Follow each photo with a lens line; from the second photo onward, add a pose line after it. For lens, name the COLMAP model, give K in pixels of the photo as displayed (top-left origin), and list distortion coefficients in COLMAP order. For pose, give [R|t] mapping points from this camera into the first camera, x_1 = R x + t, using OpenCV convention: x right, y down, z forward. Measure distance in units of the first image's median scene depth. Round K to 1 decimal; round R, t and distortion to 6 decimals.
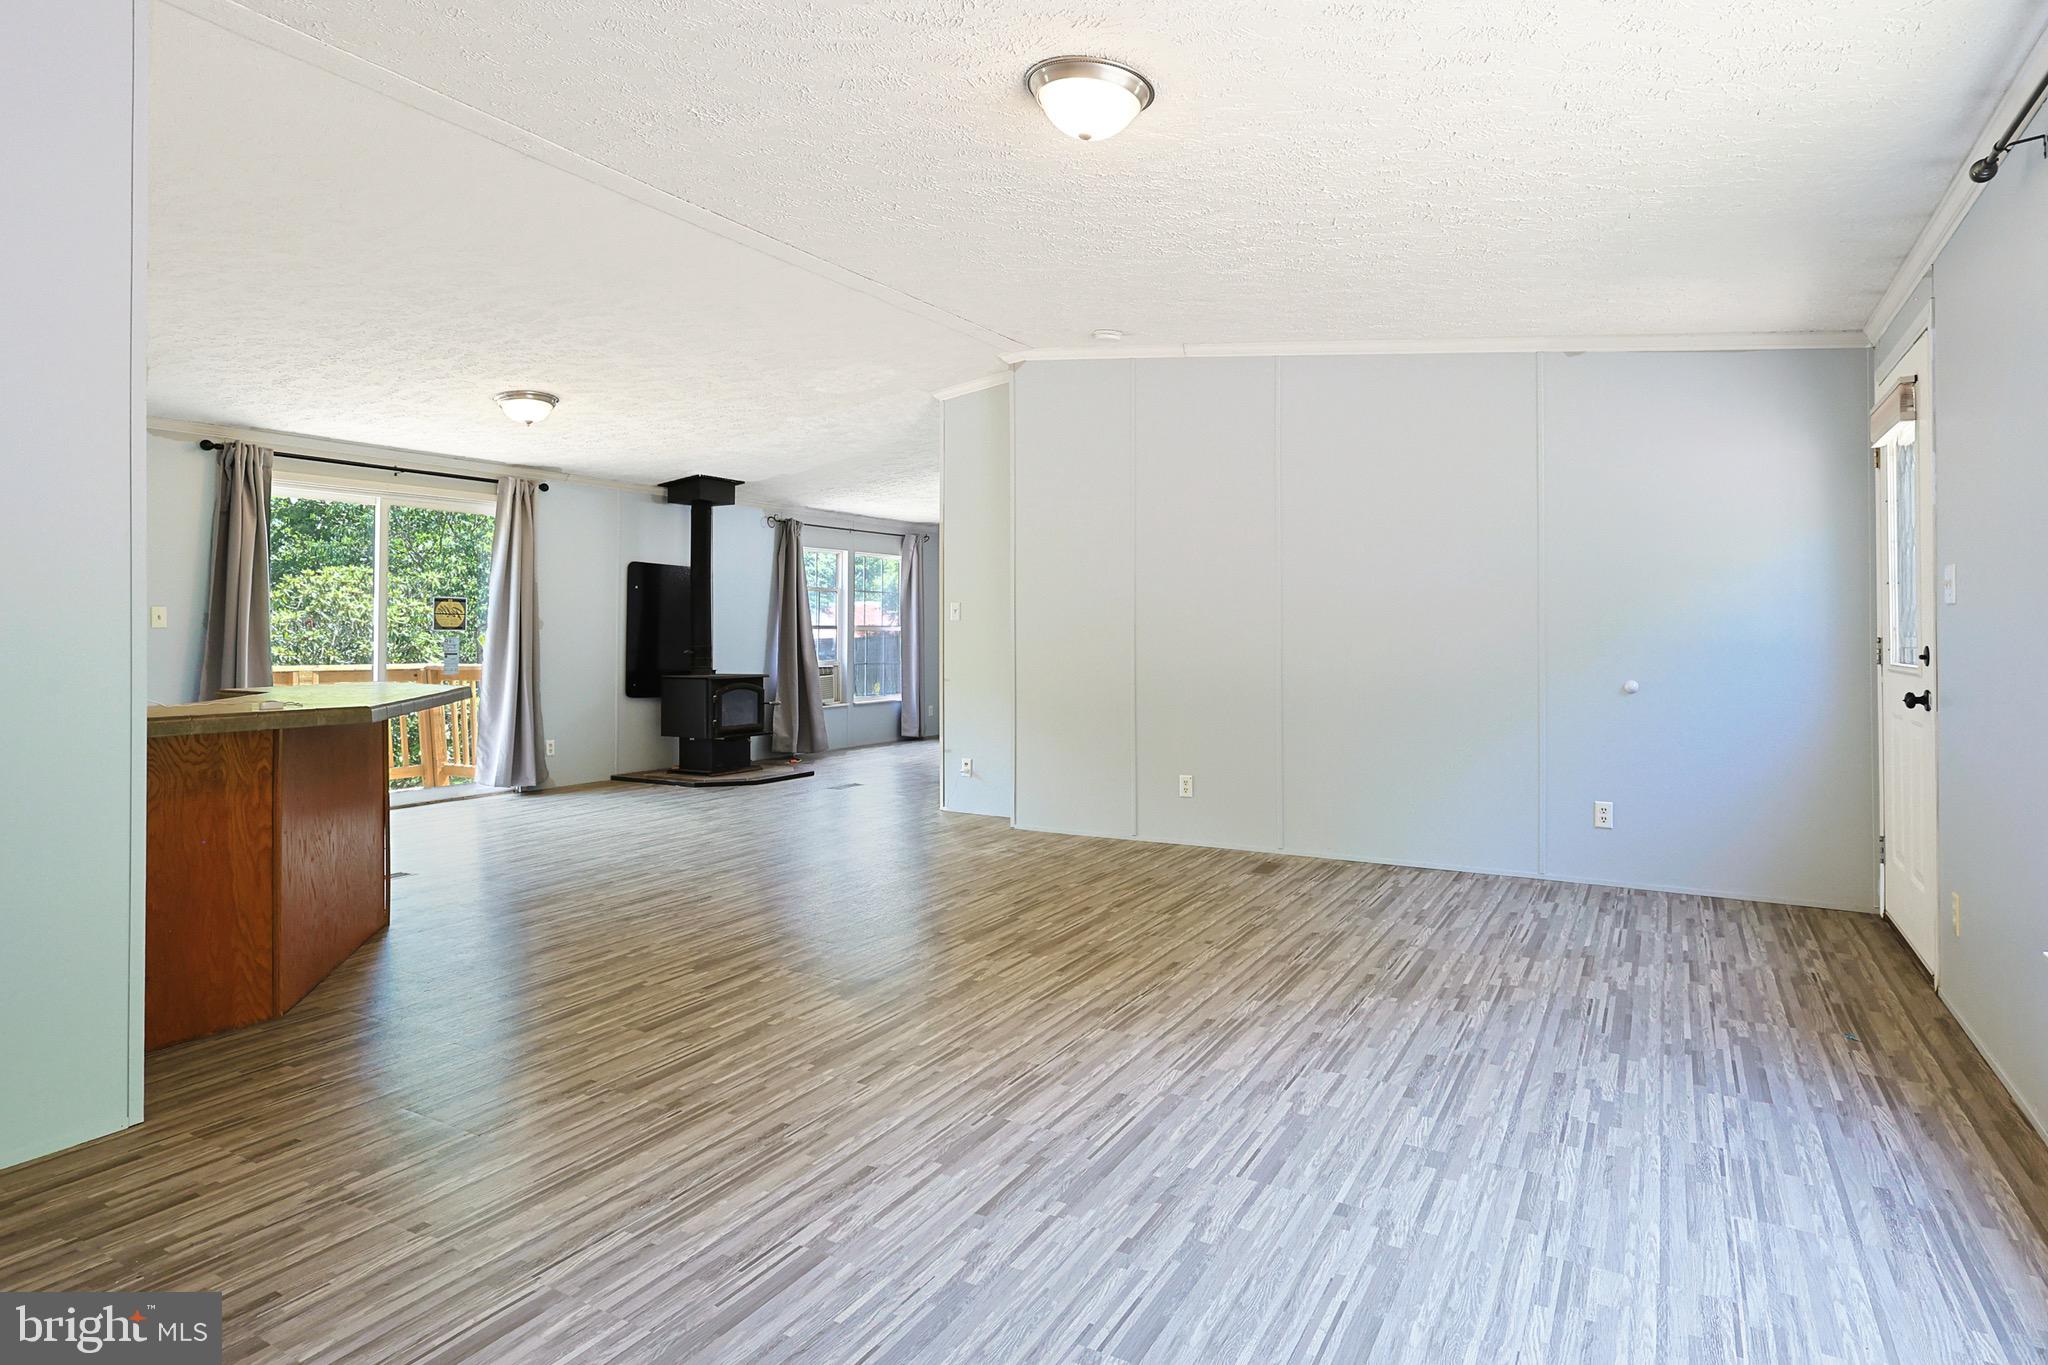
lens RADIAL K [[1038.0, 0, 1041.5], [0, 1038.0, 626.6], [0, 0, 1]] dist [-0.001039, 0.000086]
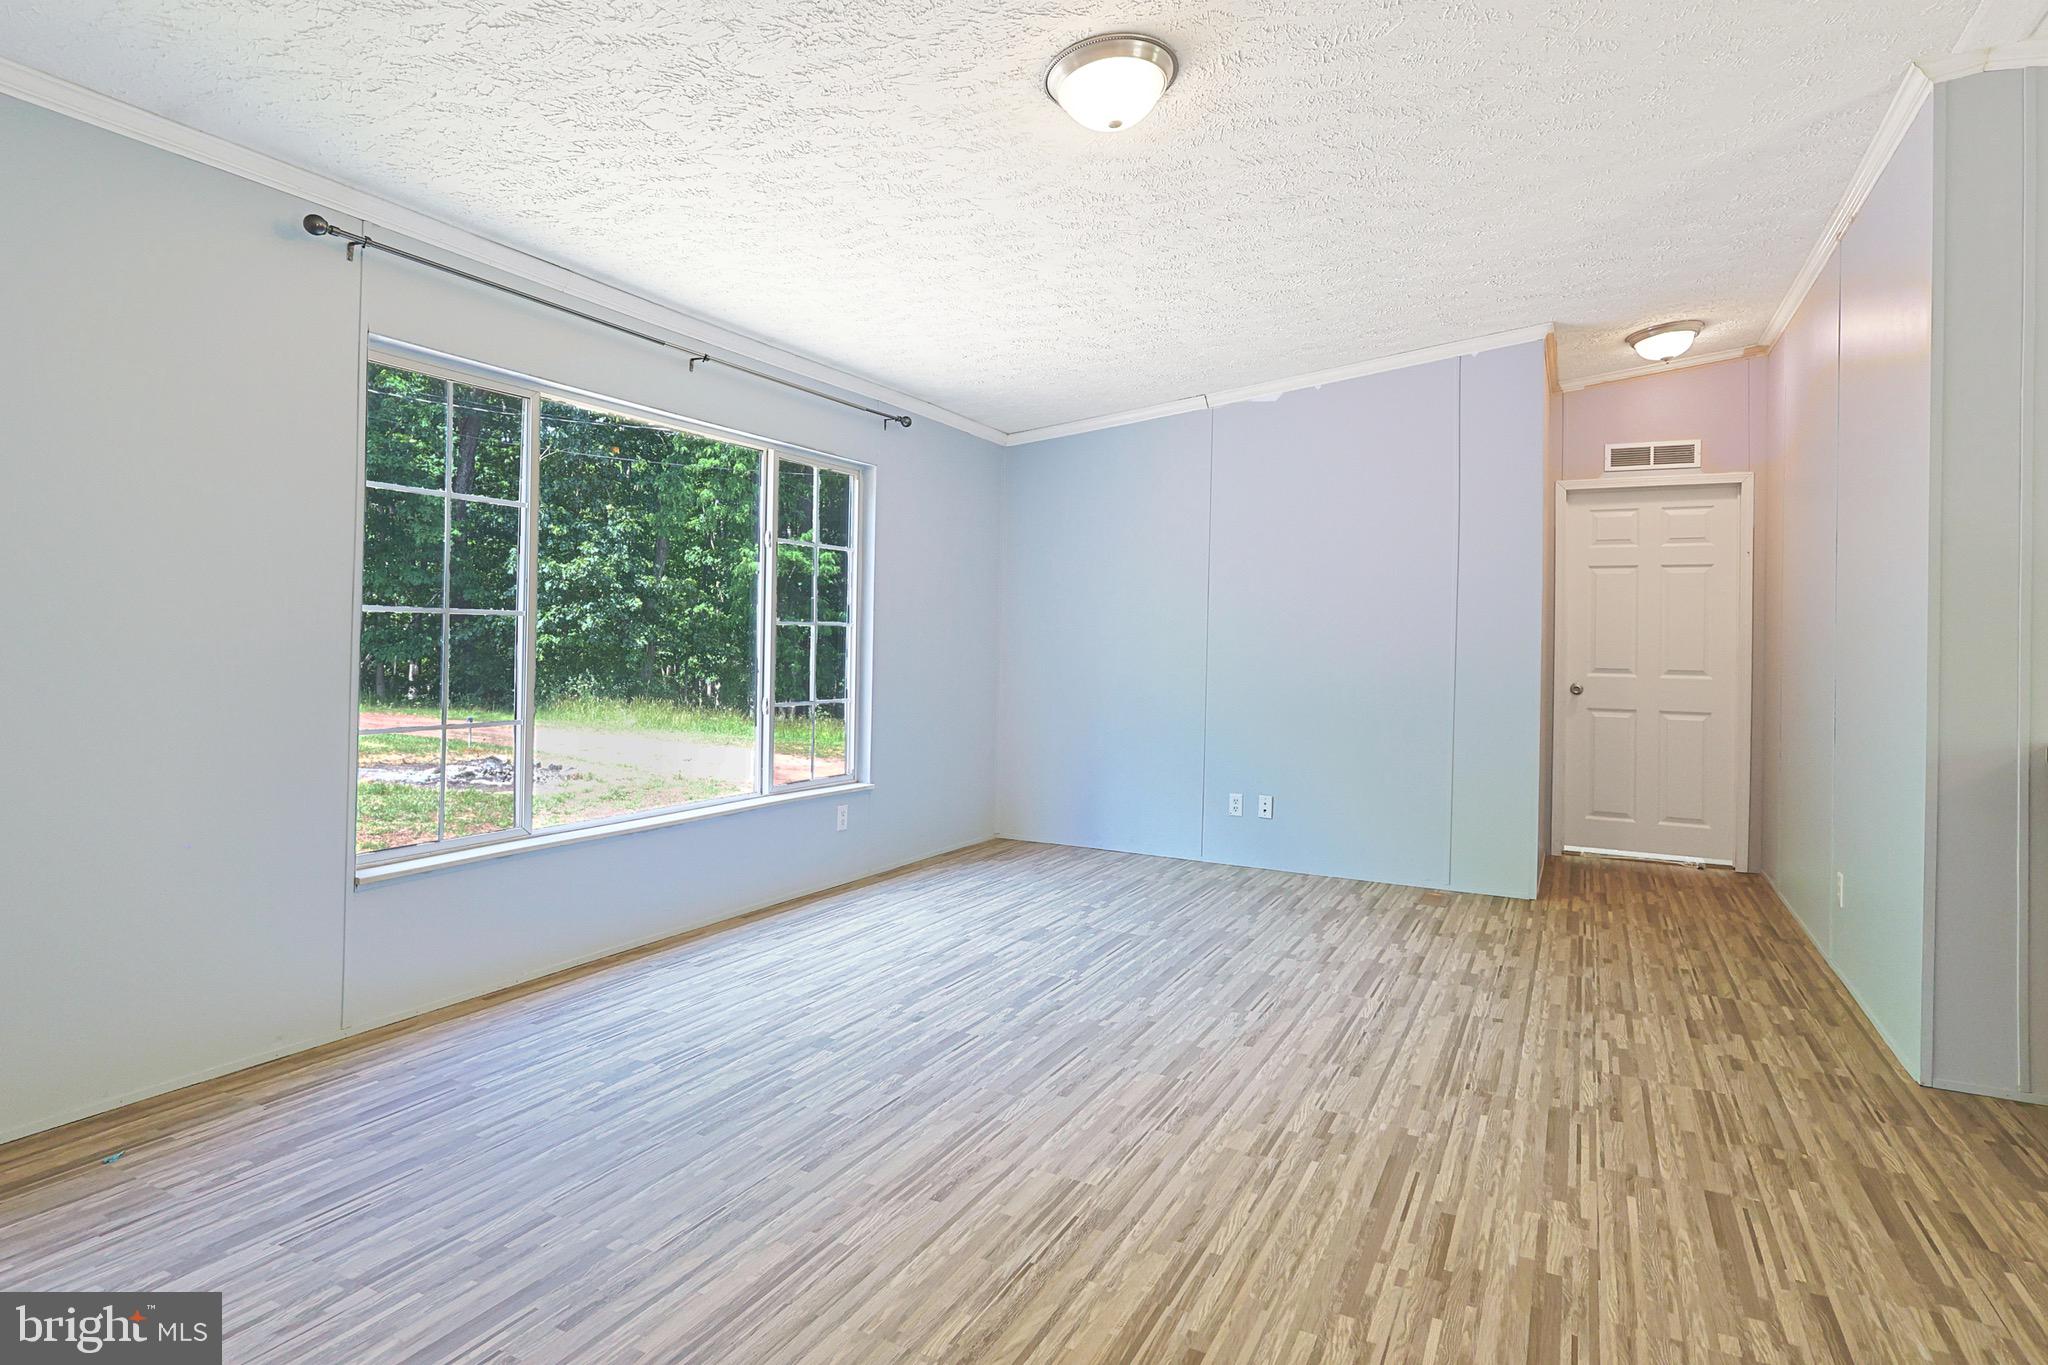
lens RADIAL K [[1038.0, 0, 1025.8], [0, 1038.0, 667.2], [0, 0, 1]] dist [-0.001039, 0.000086]
pose [[-0.998656, -0.012271, -0.050360, 0.169015], [-0.013015, 0.999811, 0.014462, 0.015829], [0.050173, 0.015098, -0.998626, 1.999106]]
